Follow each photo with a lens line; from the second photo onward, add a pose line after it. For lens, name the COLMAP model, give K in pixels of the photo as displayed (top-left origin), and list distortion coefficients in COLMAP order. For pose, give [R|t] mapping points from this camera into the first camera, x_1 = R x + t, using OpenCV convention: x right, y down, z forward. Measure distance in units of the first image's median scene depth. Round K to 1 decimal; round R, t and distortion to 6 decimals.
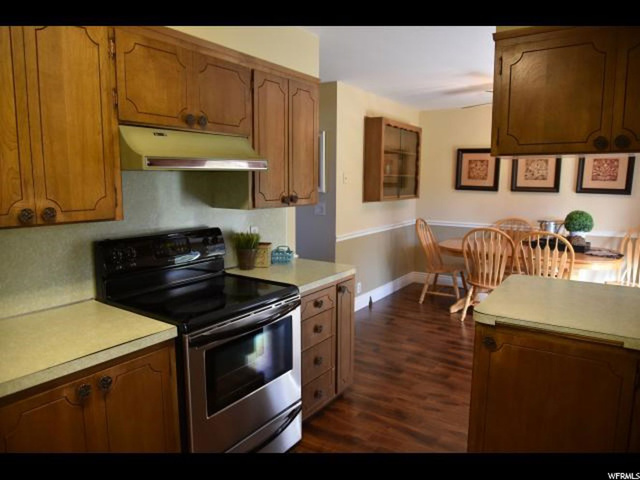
lens RADIAL K [[430.4, 0, 317.9], [0, 430.4, 240.3], [0, 0, 1]] dist [-0.043216, 0.003495]
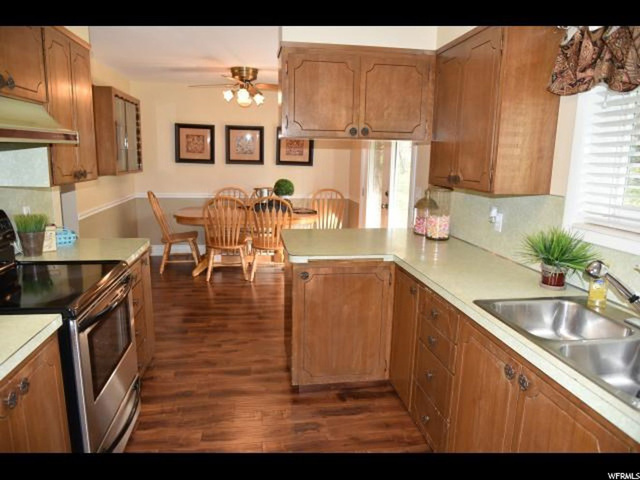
lens RADIAL K [[430.4, 0, 317.9], [0, 430.4, 240.3], [0, 0, 1]] dist [-0.043216, 0.003495]
pose [[0.731207, -0.116926, 0.672060, -0.183085], [0.073864, 0.992979, 0.092396, 0.000299], [-0.678145, -0.017919, 0.734709, -0.015019]]
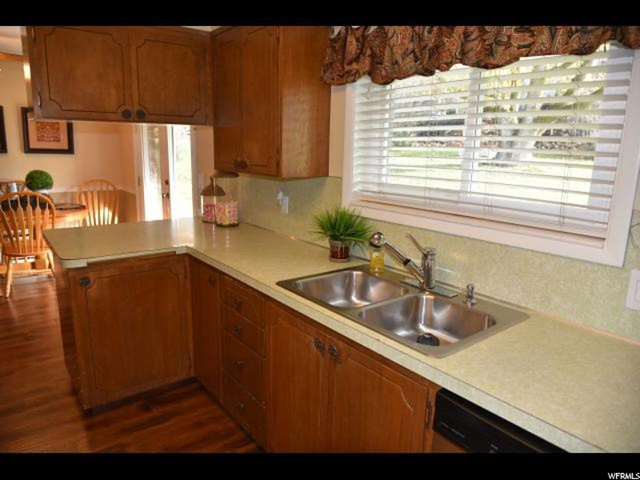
lens RADIAL K [[430.4, 0, 317.9], [0, 430.4, 240.3], [0, 0, 1]] dist [-0.043216, 0.003495]
pose [[0.305475, -0.192688, 0.932500, -0.179008], [0.106467, 0.980082, 0.167643, -0.000343], [-0.946229, 0.048070, 0.319906, 0.005504]]
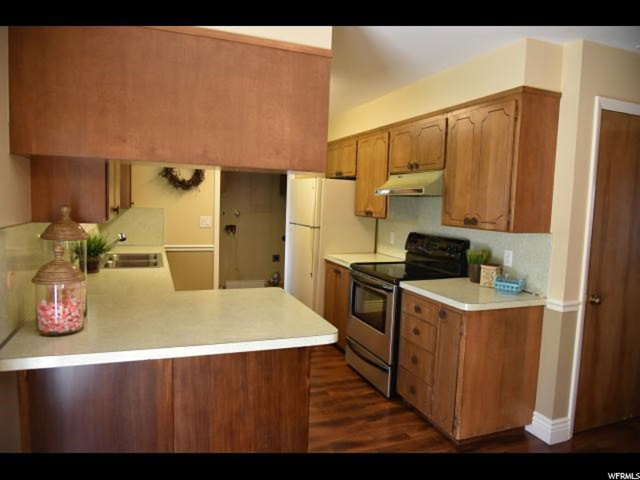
lens RADIAL K [[430.4, 0, 317.9], [0, 430.4, 240.3], [0, 0, 1]] dist [-0.043216, 0.003495]
pose [[-0.569937, 0.053680, -0.819933, 0.569524], [-0.146331, 0.975282, 0.165566, -0.095524], [0.808553, 0.214344, -0.547995, 0.725232]]
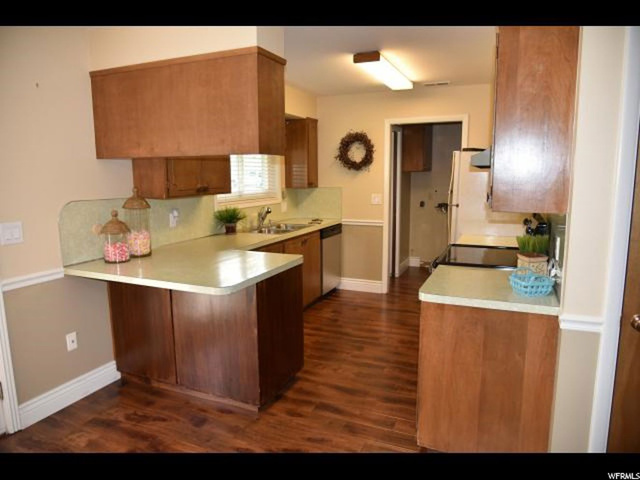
lens RADIAL K [[430.4, 0, 317.9], [0, 430.4, 240.3], [0, 0, 1]] dist [-0.043216, 0.003495]
pose [[-0.984225, 0.031296, -0.174129, 0.232897], [-0.018999, 0.959841, 0.279899, -0.136019], [0.175896, 0.278792, -0.944106, 0.988559]]
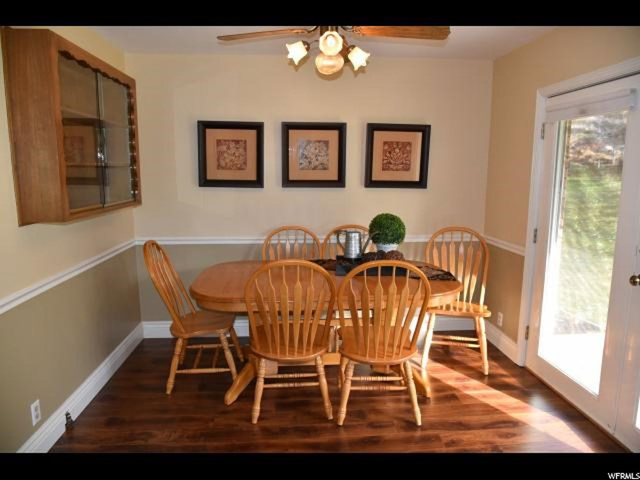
lens RADIAL K [[430.4, 0, 317.9], [0, 430.4, 240.3], [0, 0, 1]] dist [-0.043216, 0.003495]
pose [[0.788359, -0.101517, 0.606782, 0.082742], [0.086209, 0.994789, 0.054425, -0.071217], [-0.609146, 0.009403, 0.793003, 0.477573]]
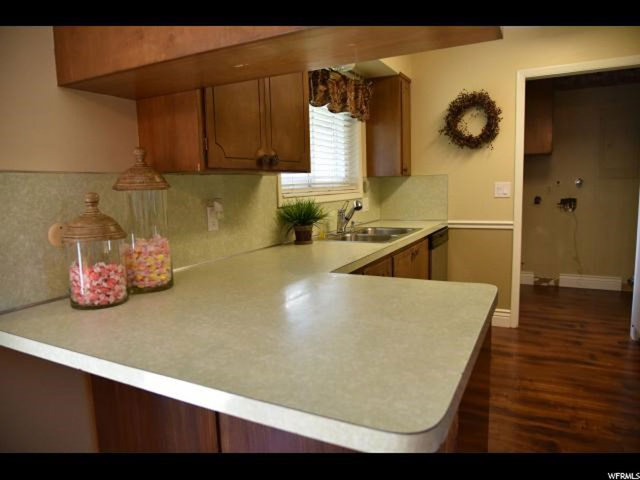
lens RADIAL K [[430.4, 0, 317.9], [0, 430.4, 240.3], [0, 0, 1]] dist [-0.043216, 0.003495]
pose [[-0.993352, 0.041873, -0.107232, 0.294567], [0.013181, 0.966746, 0.255400, -0.041754], [0.114360, 0.252288, -0.960871, 0.650111]]
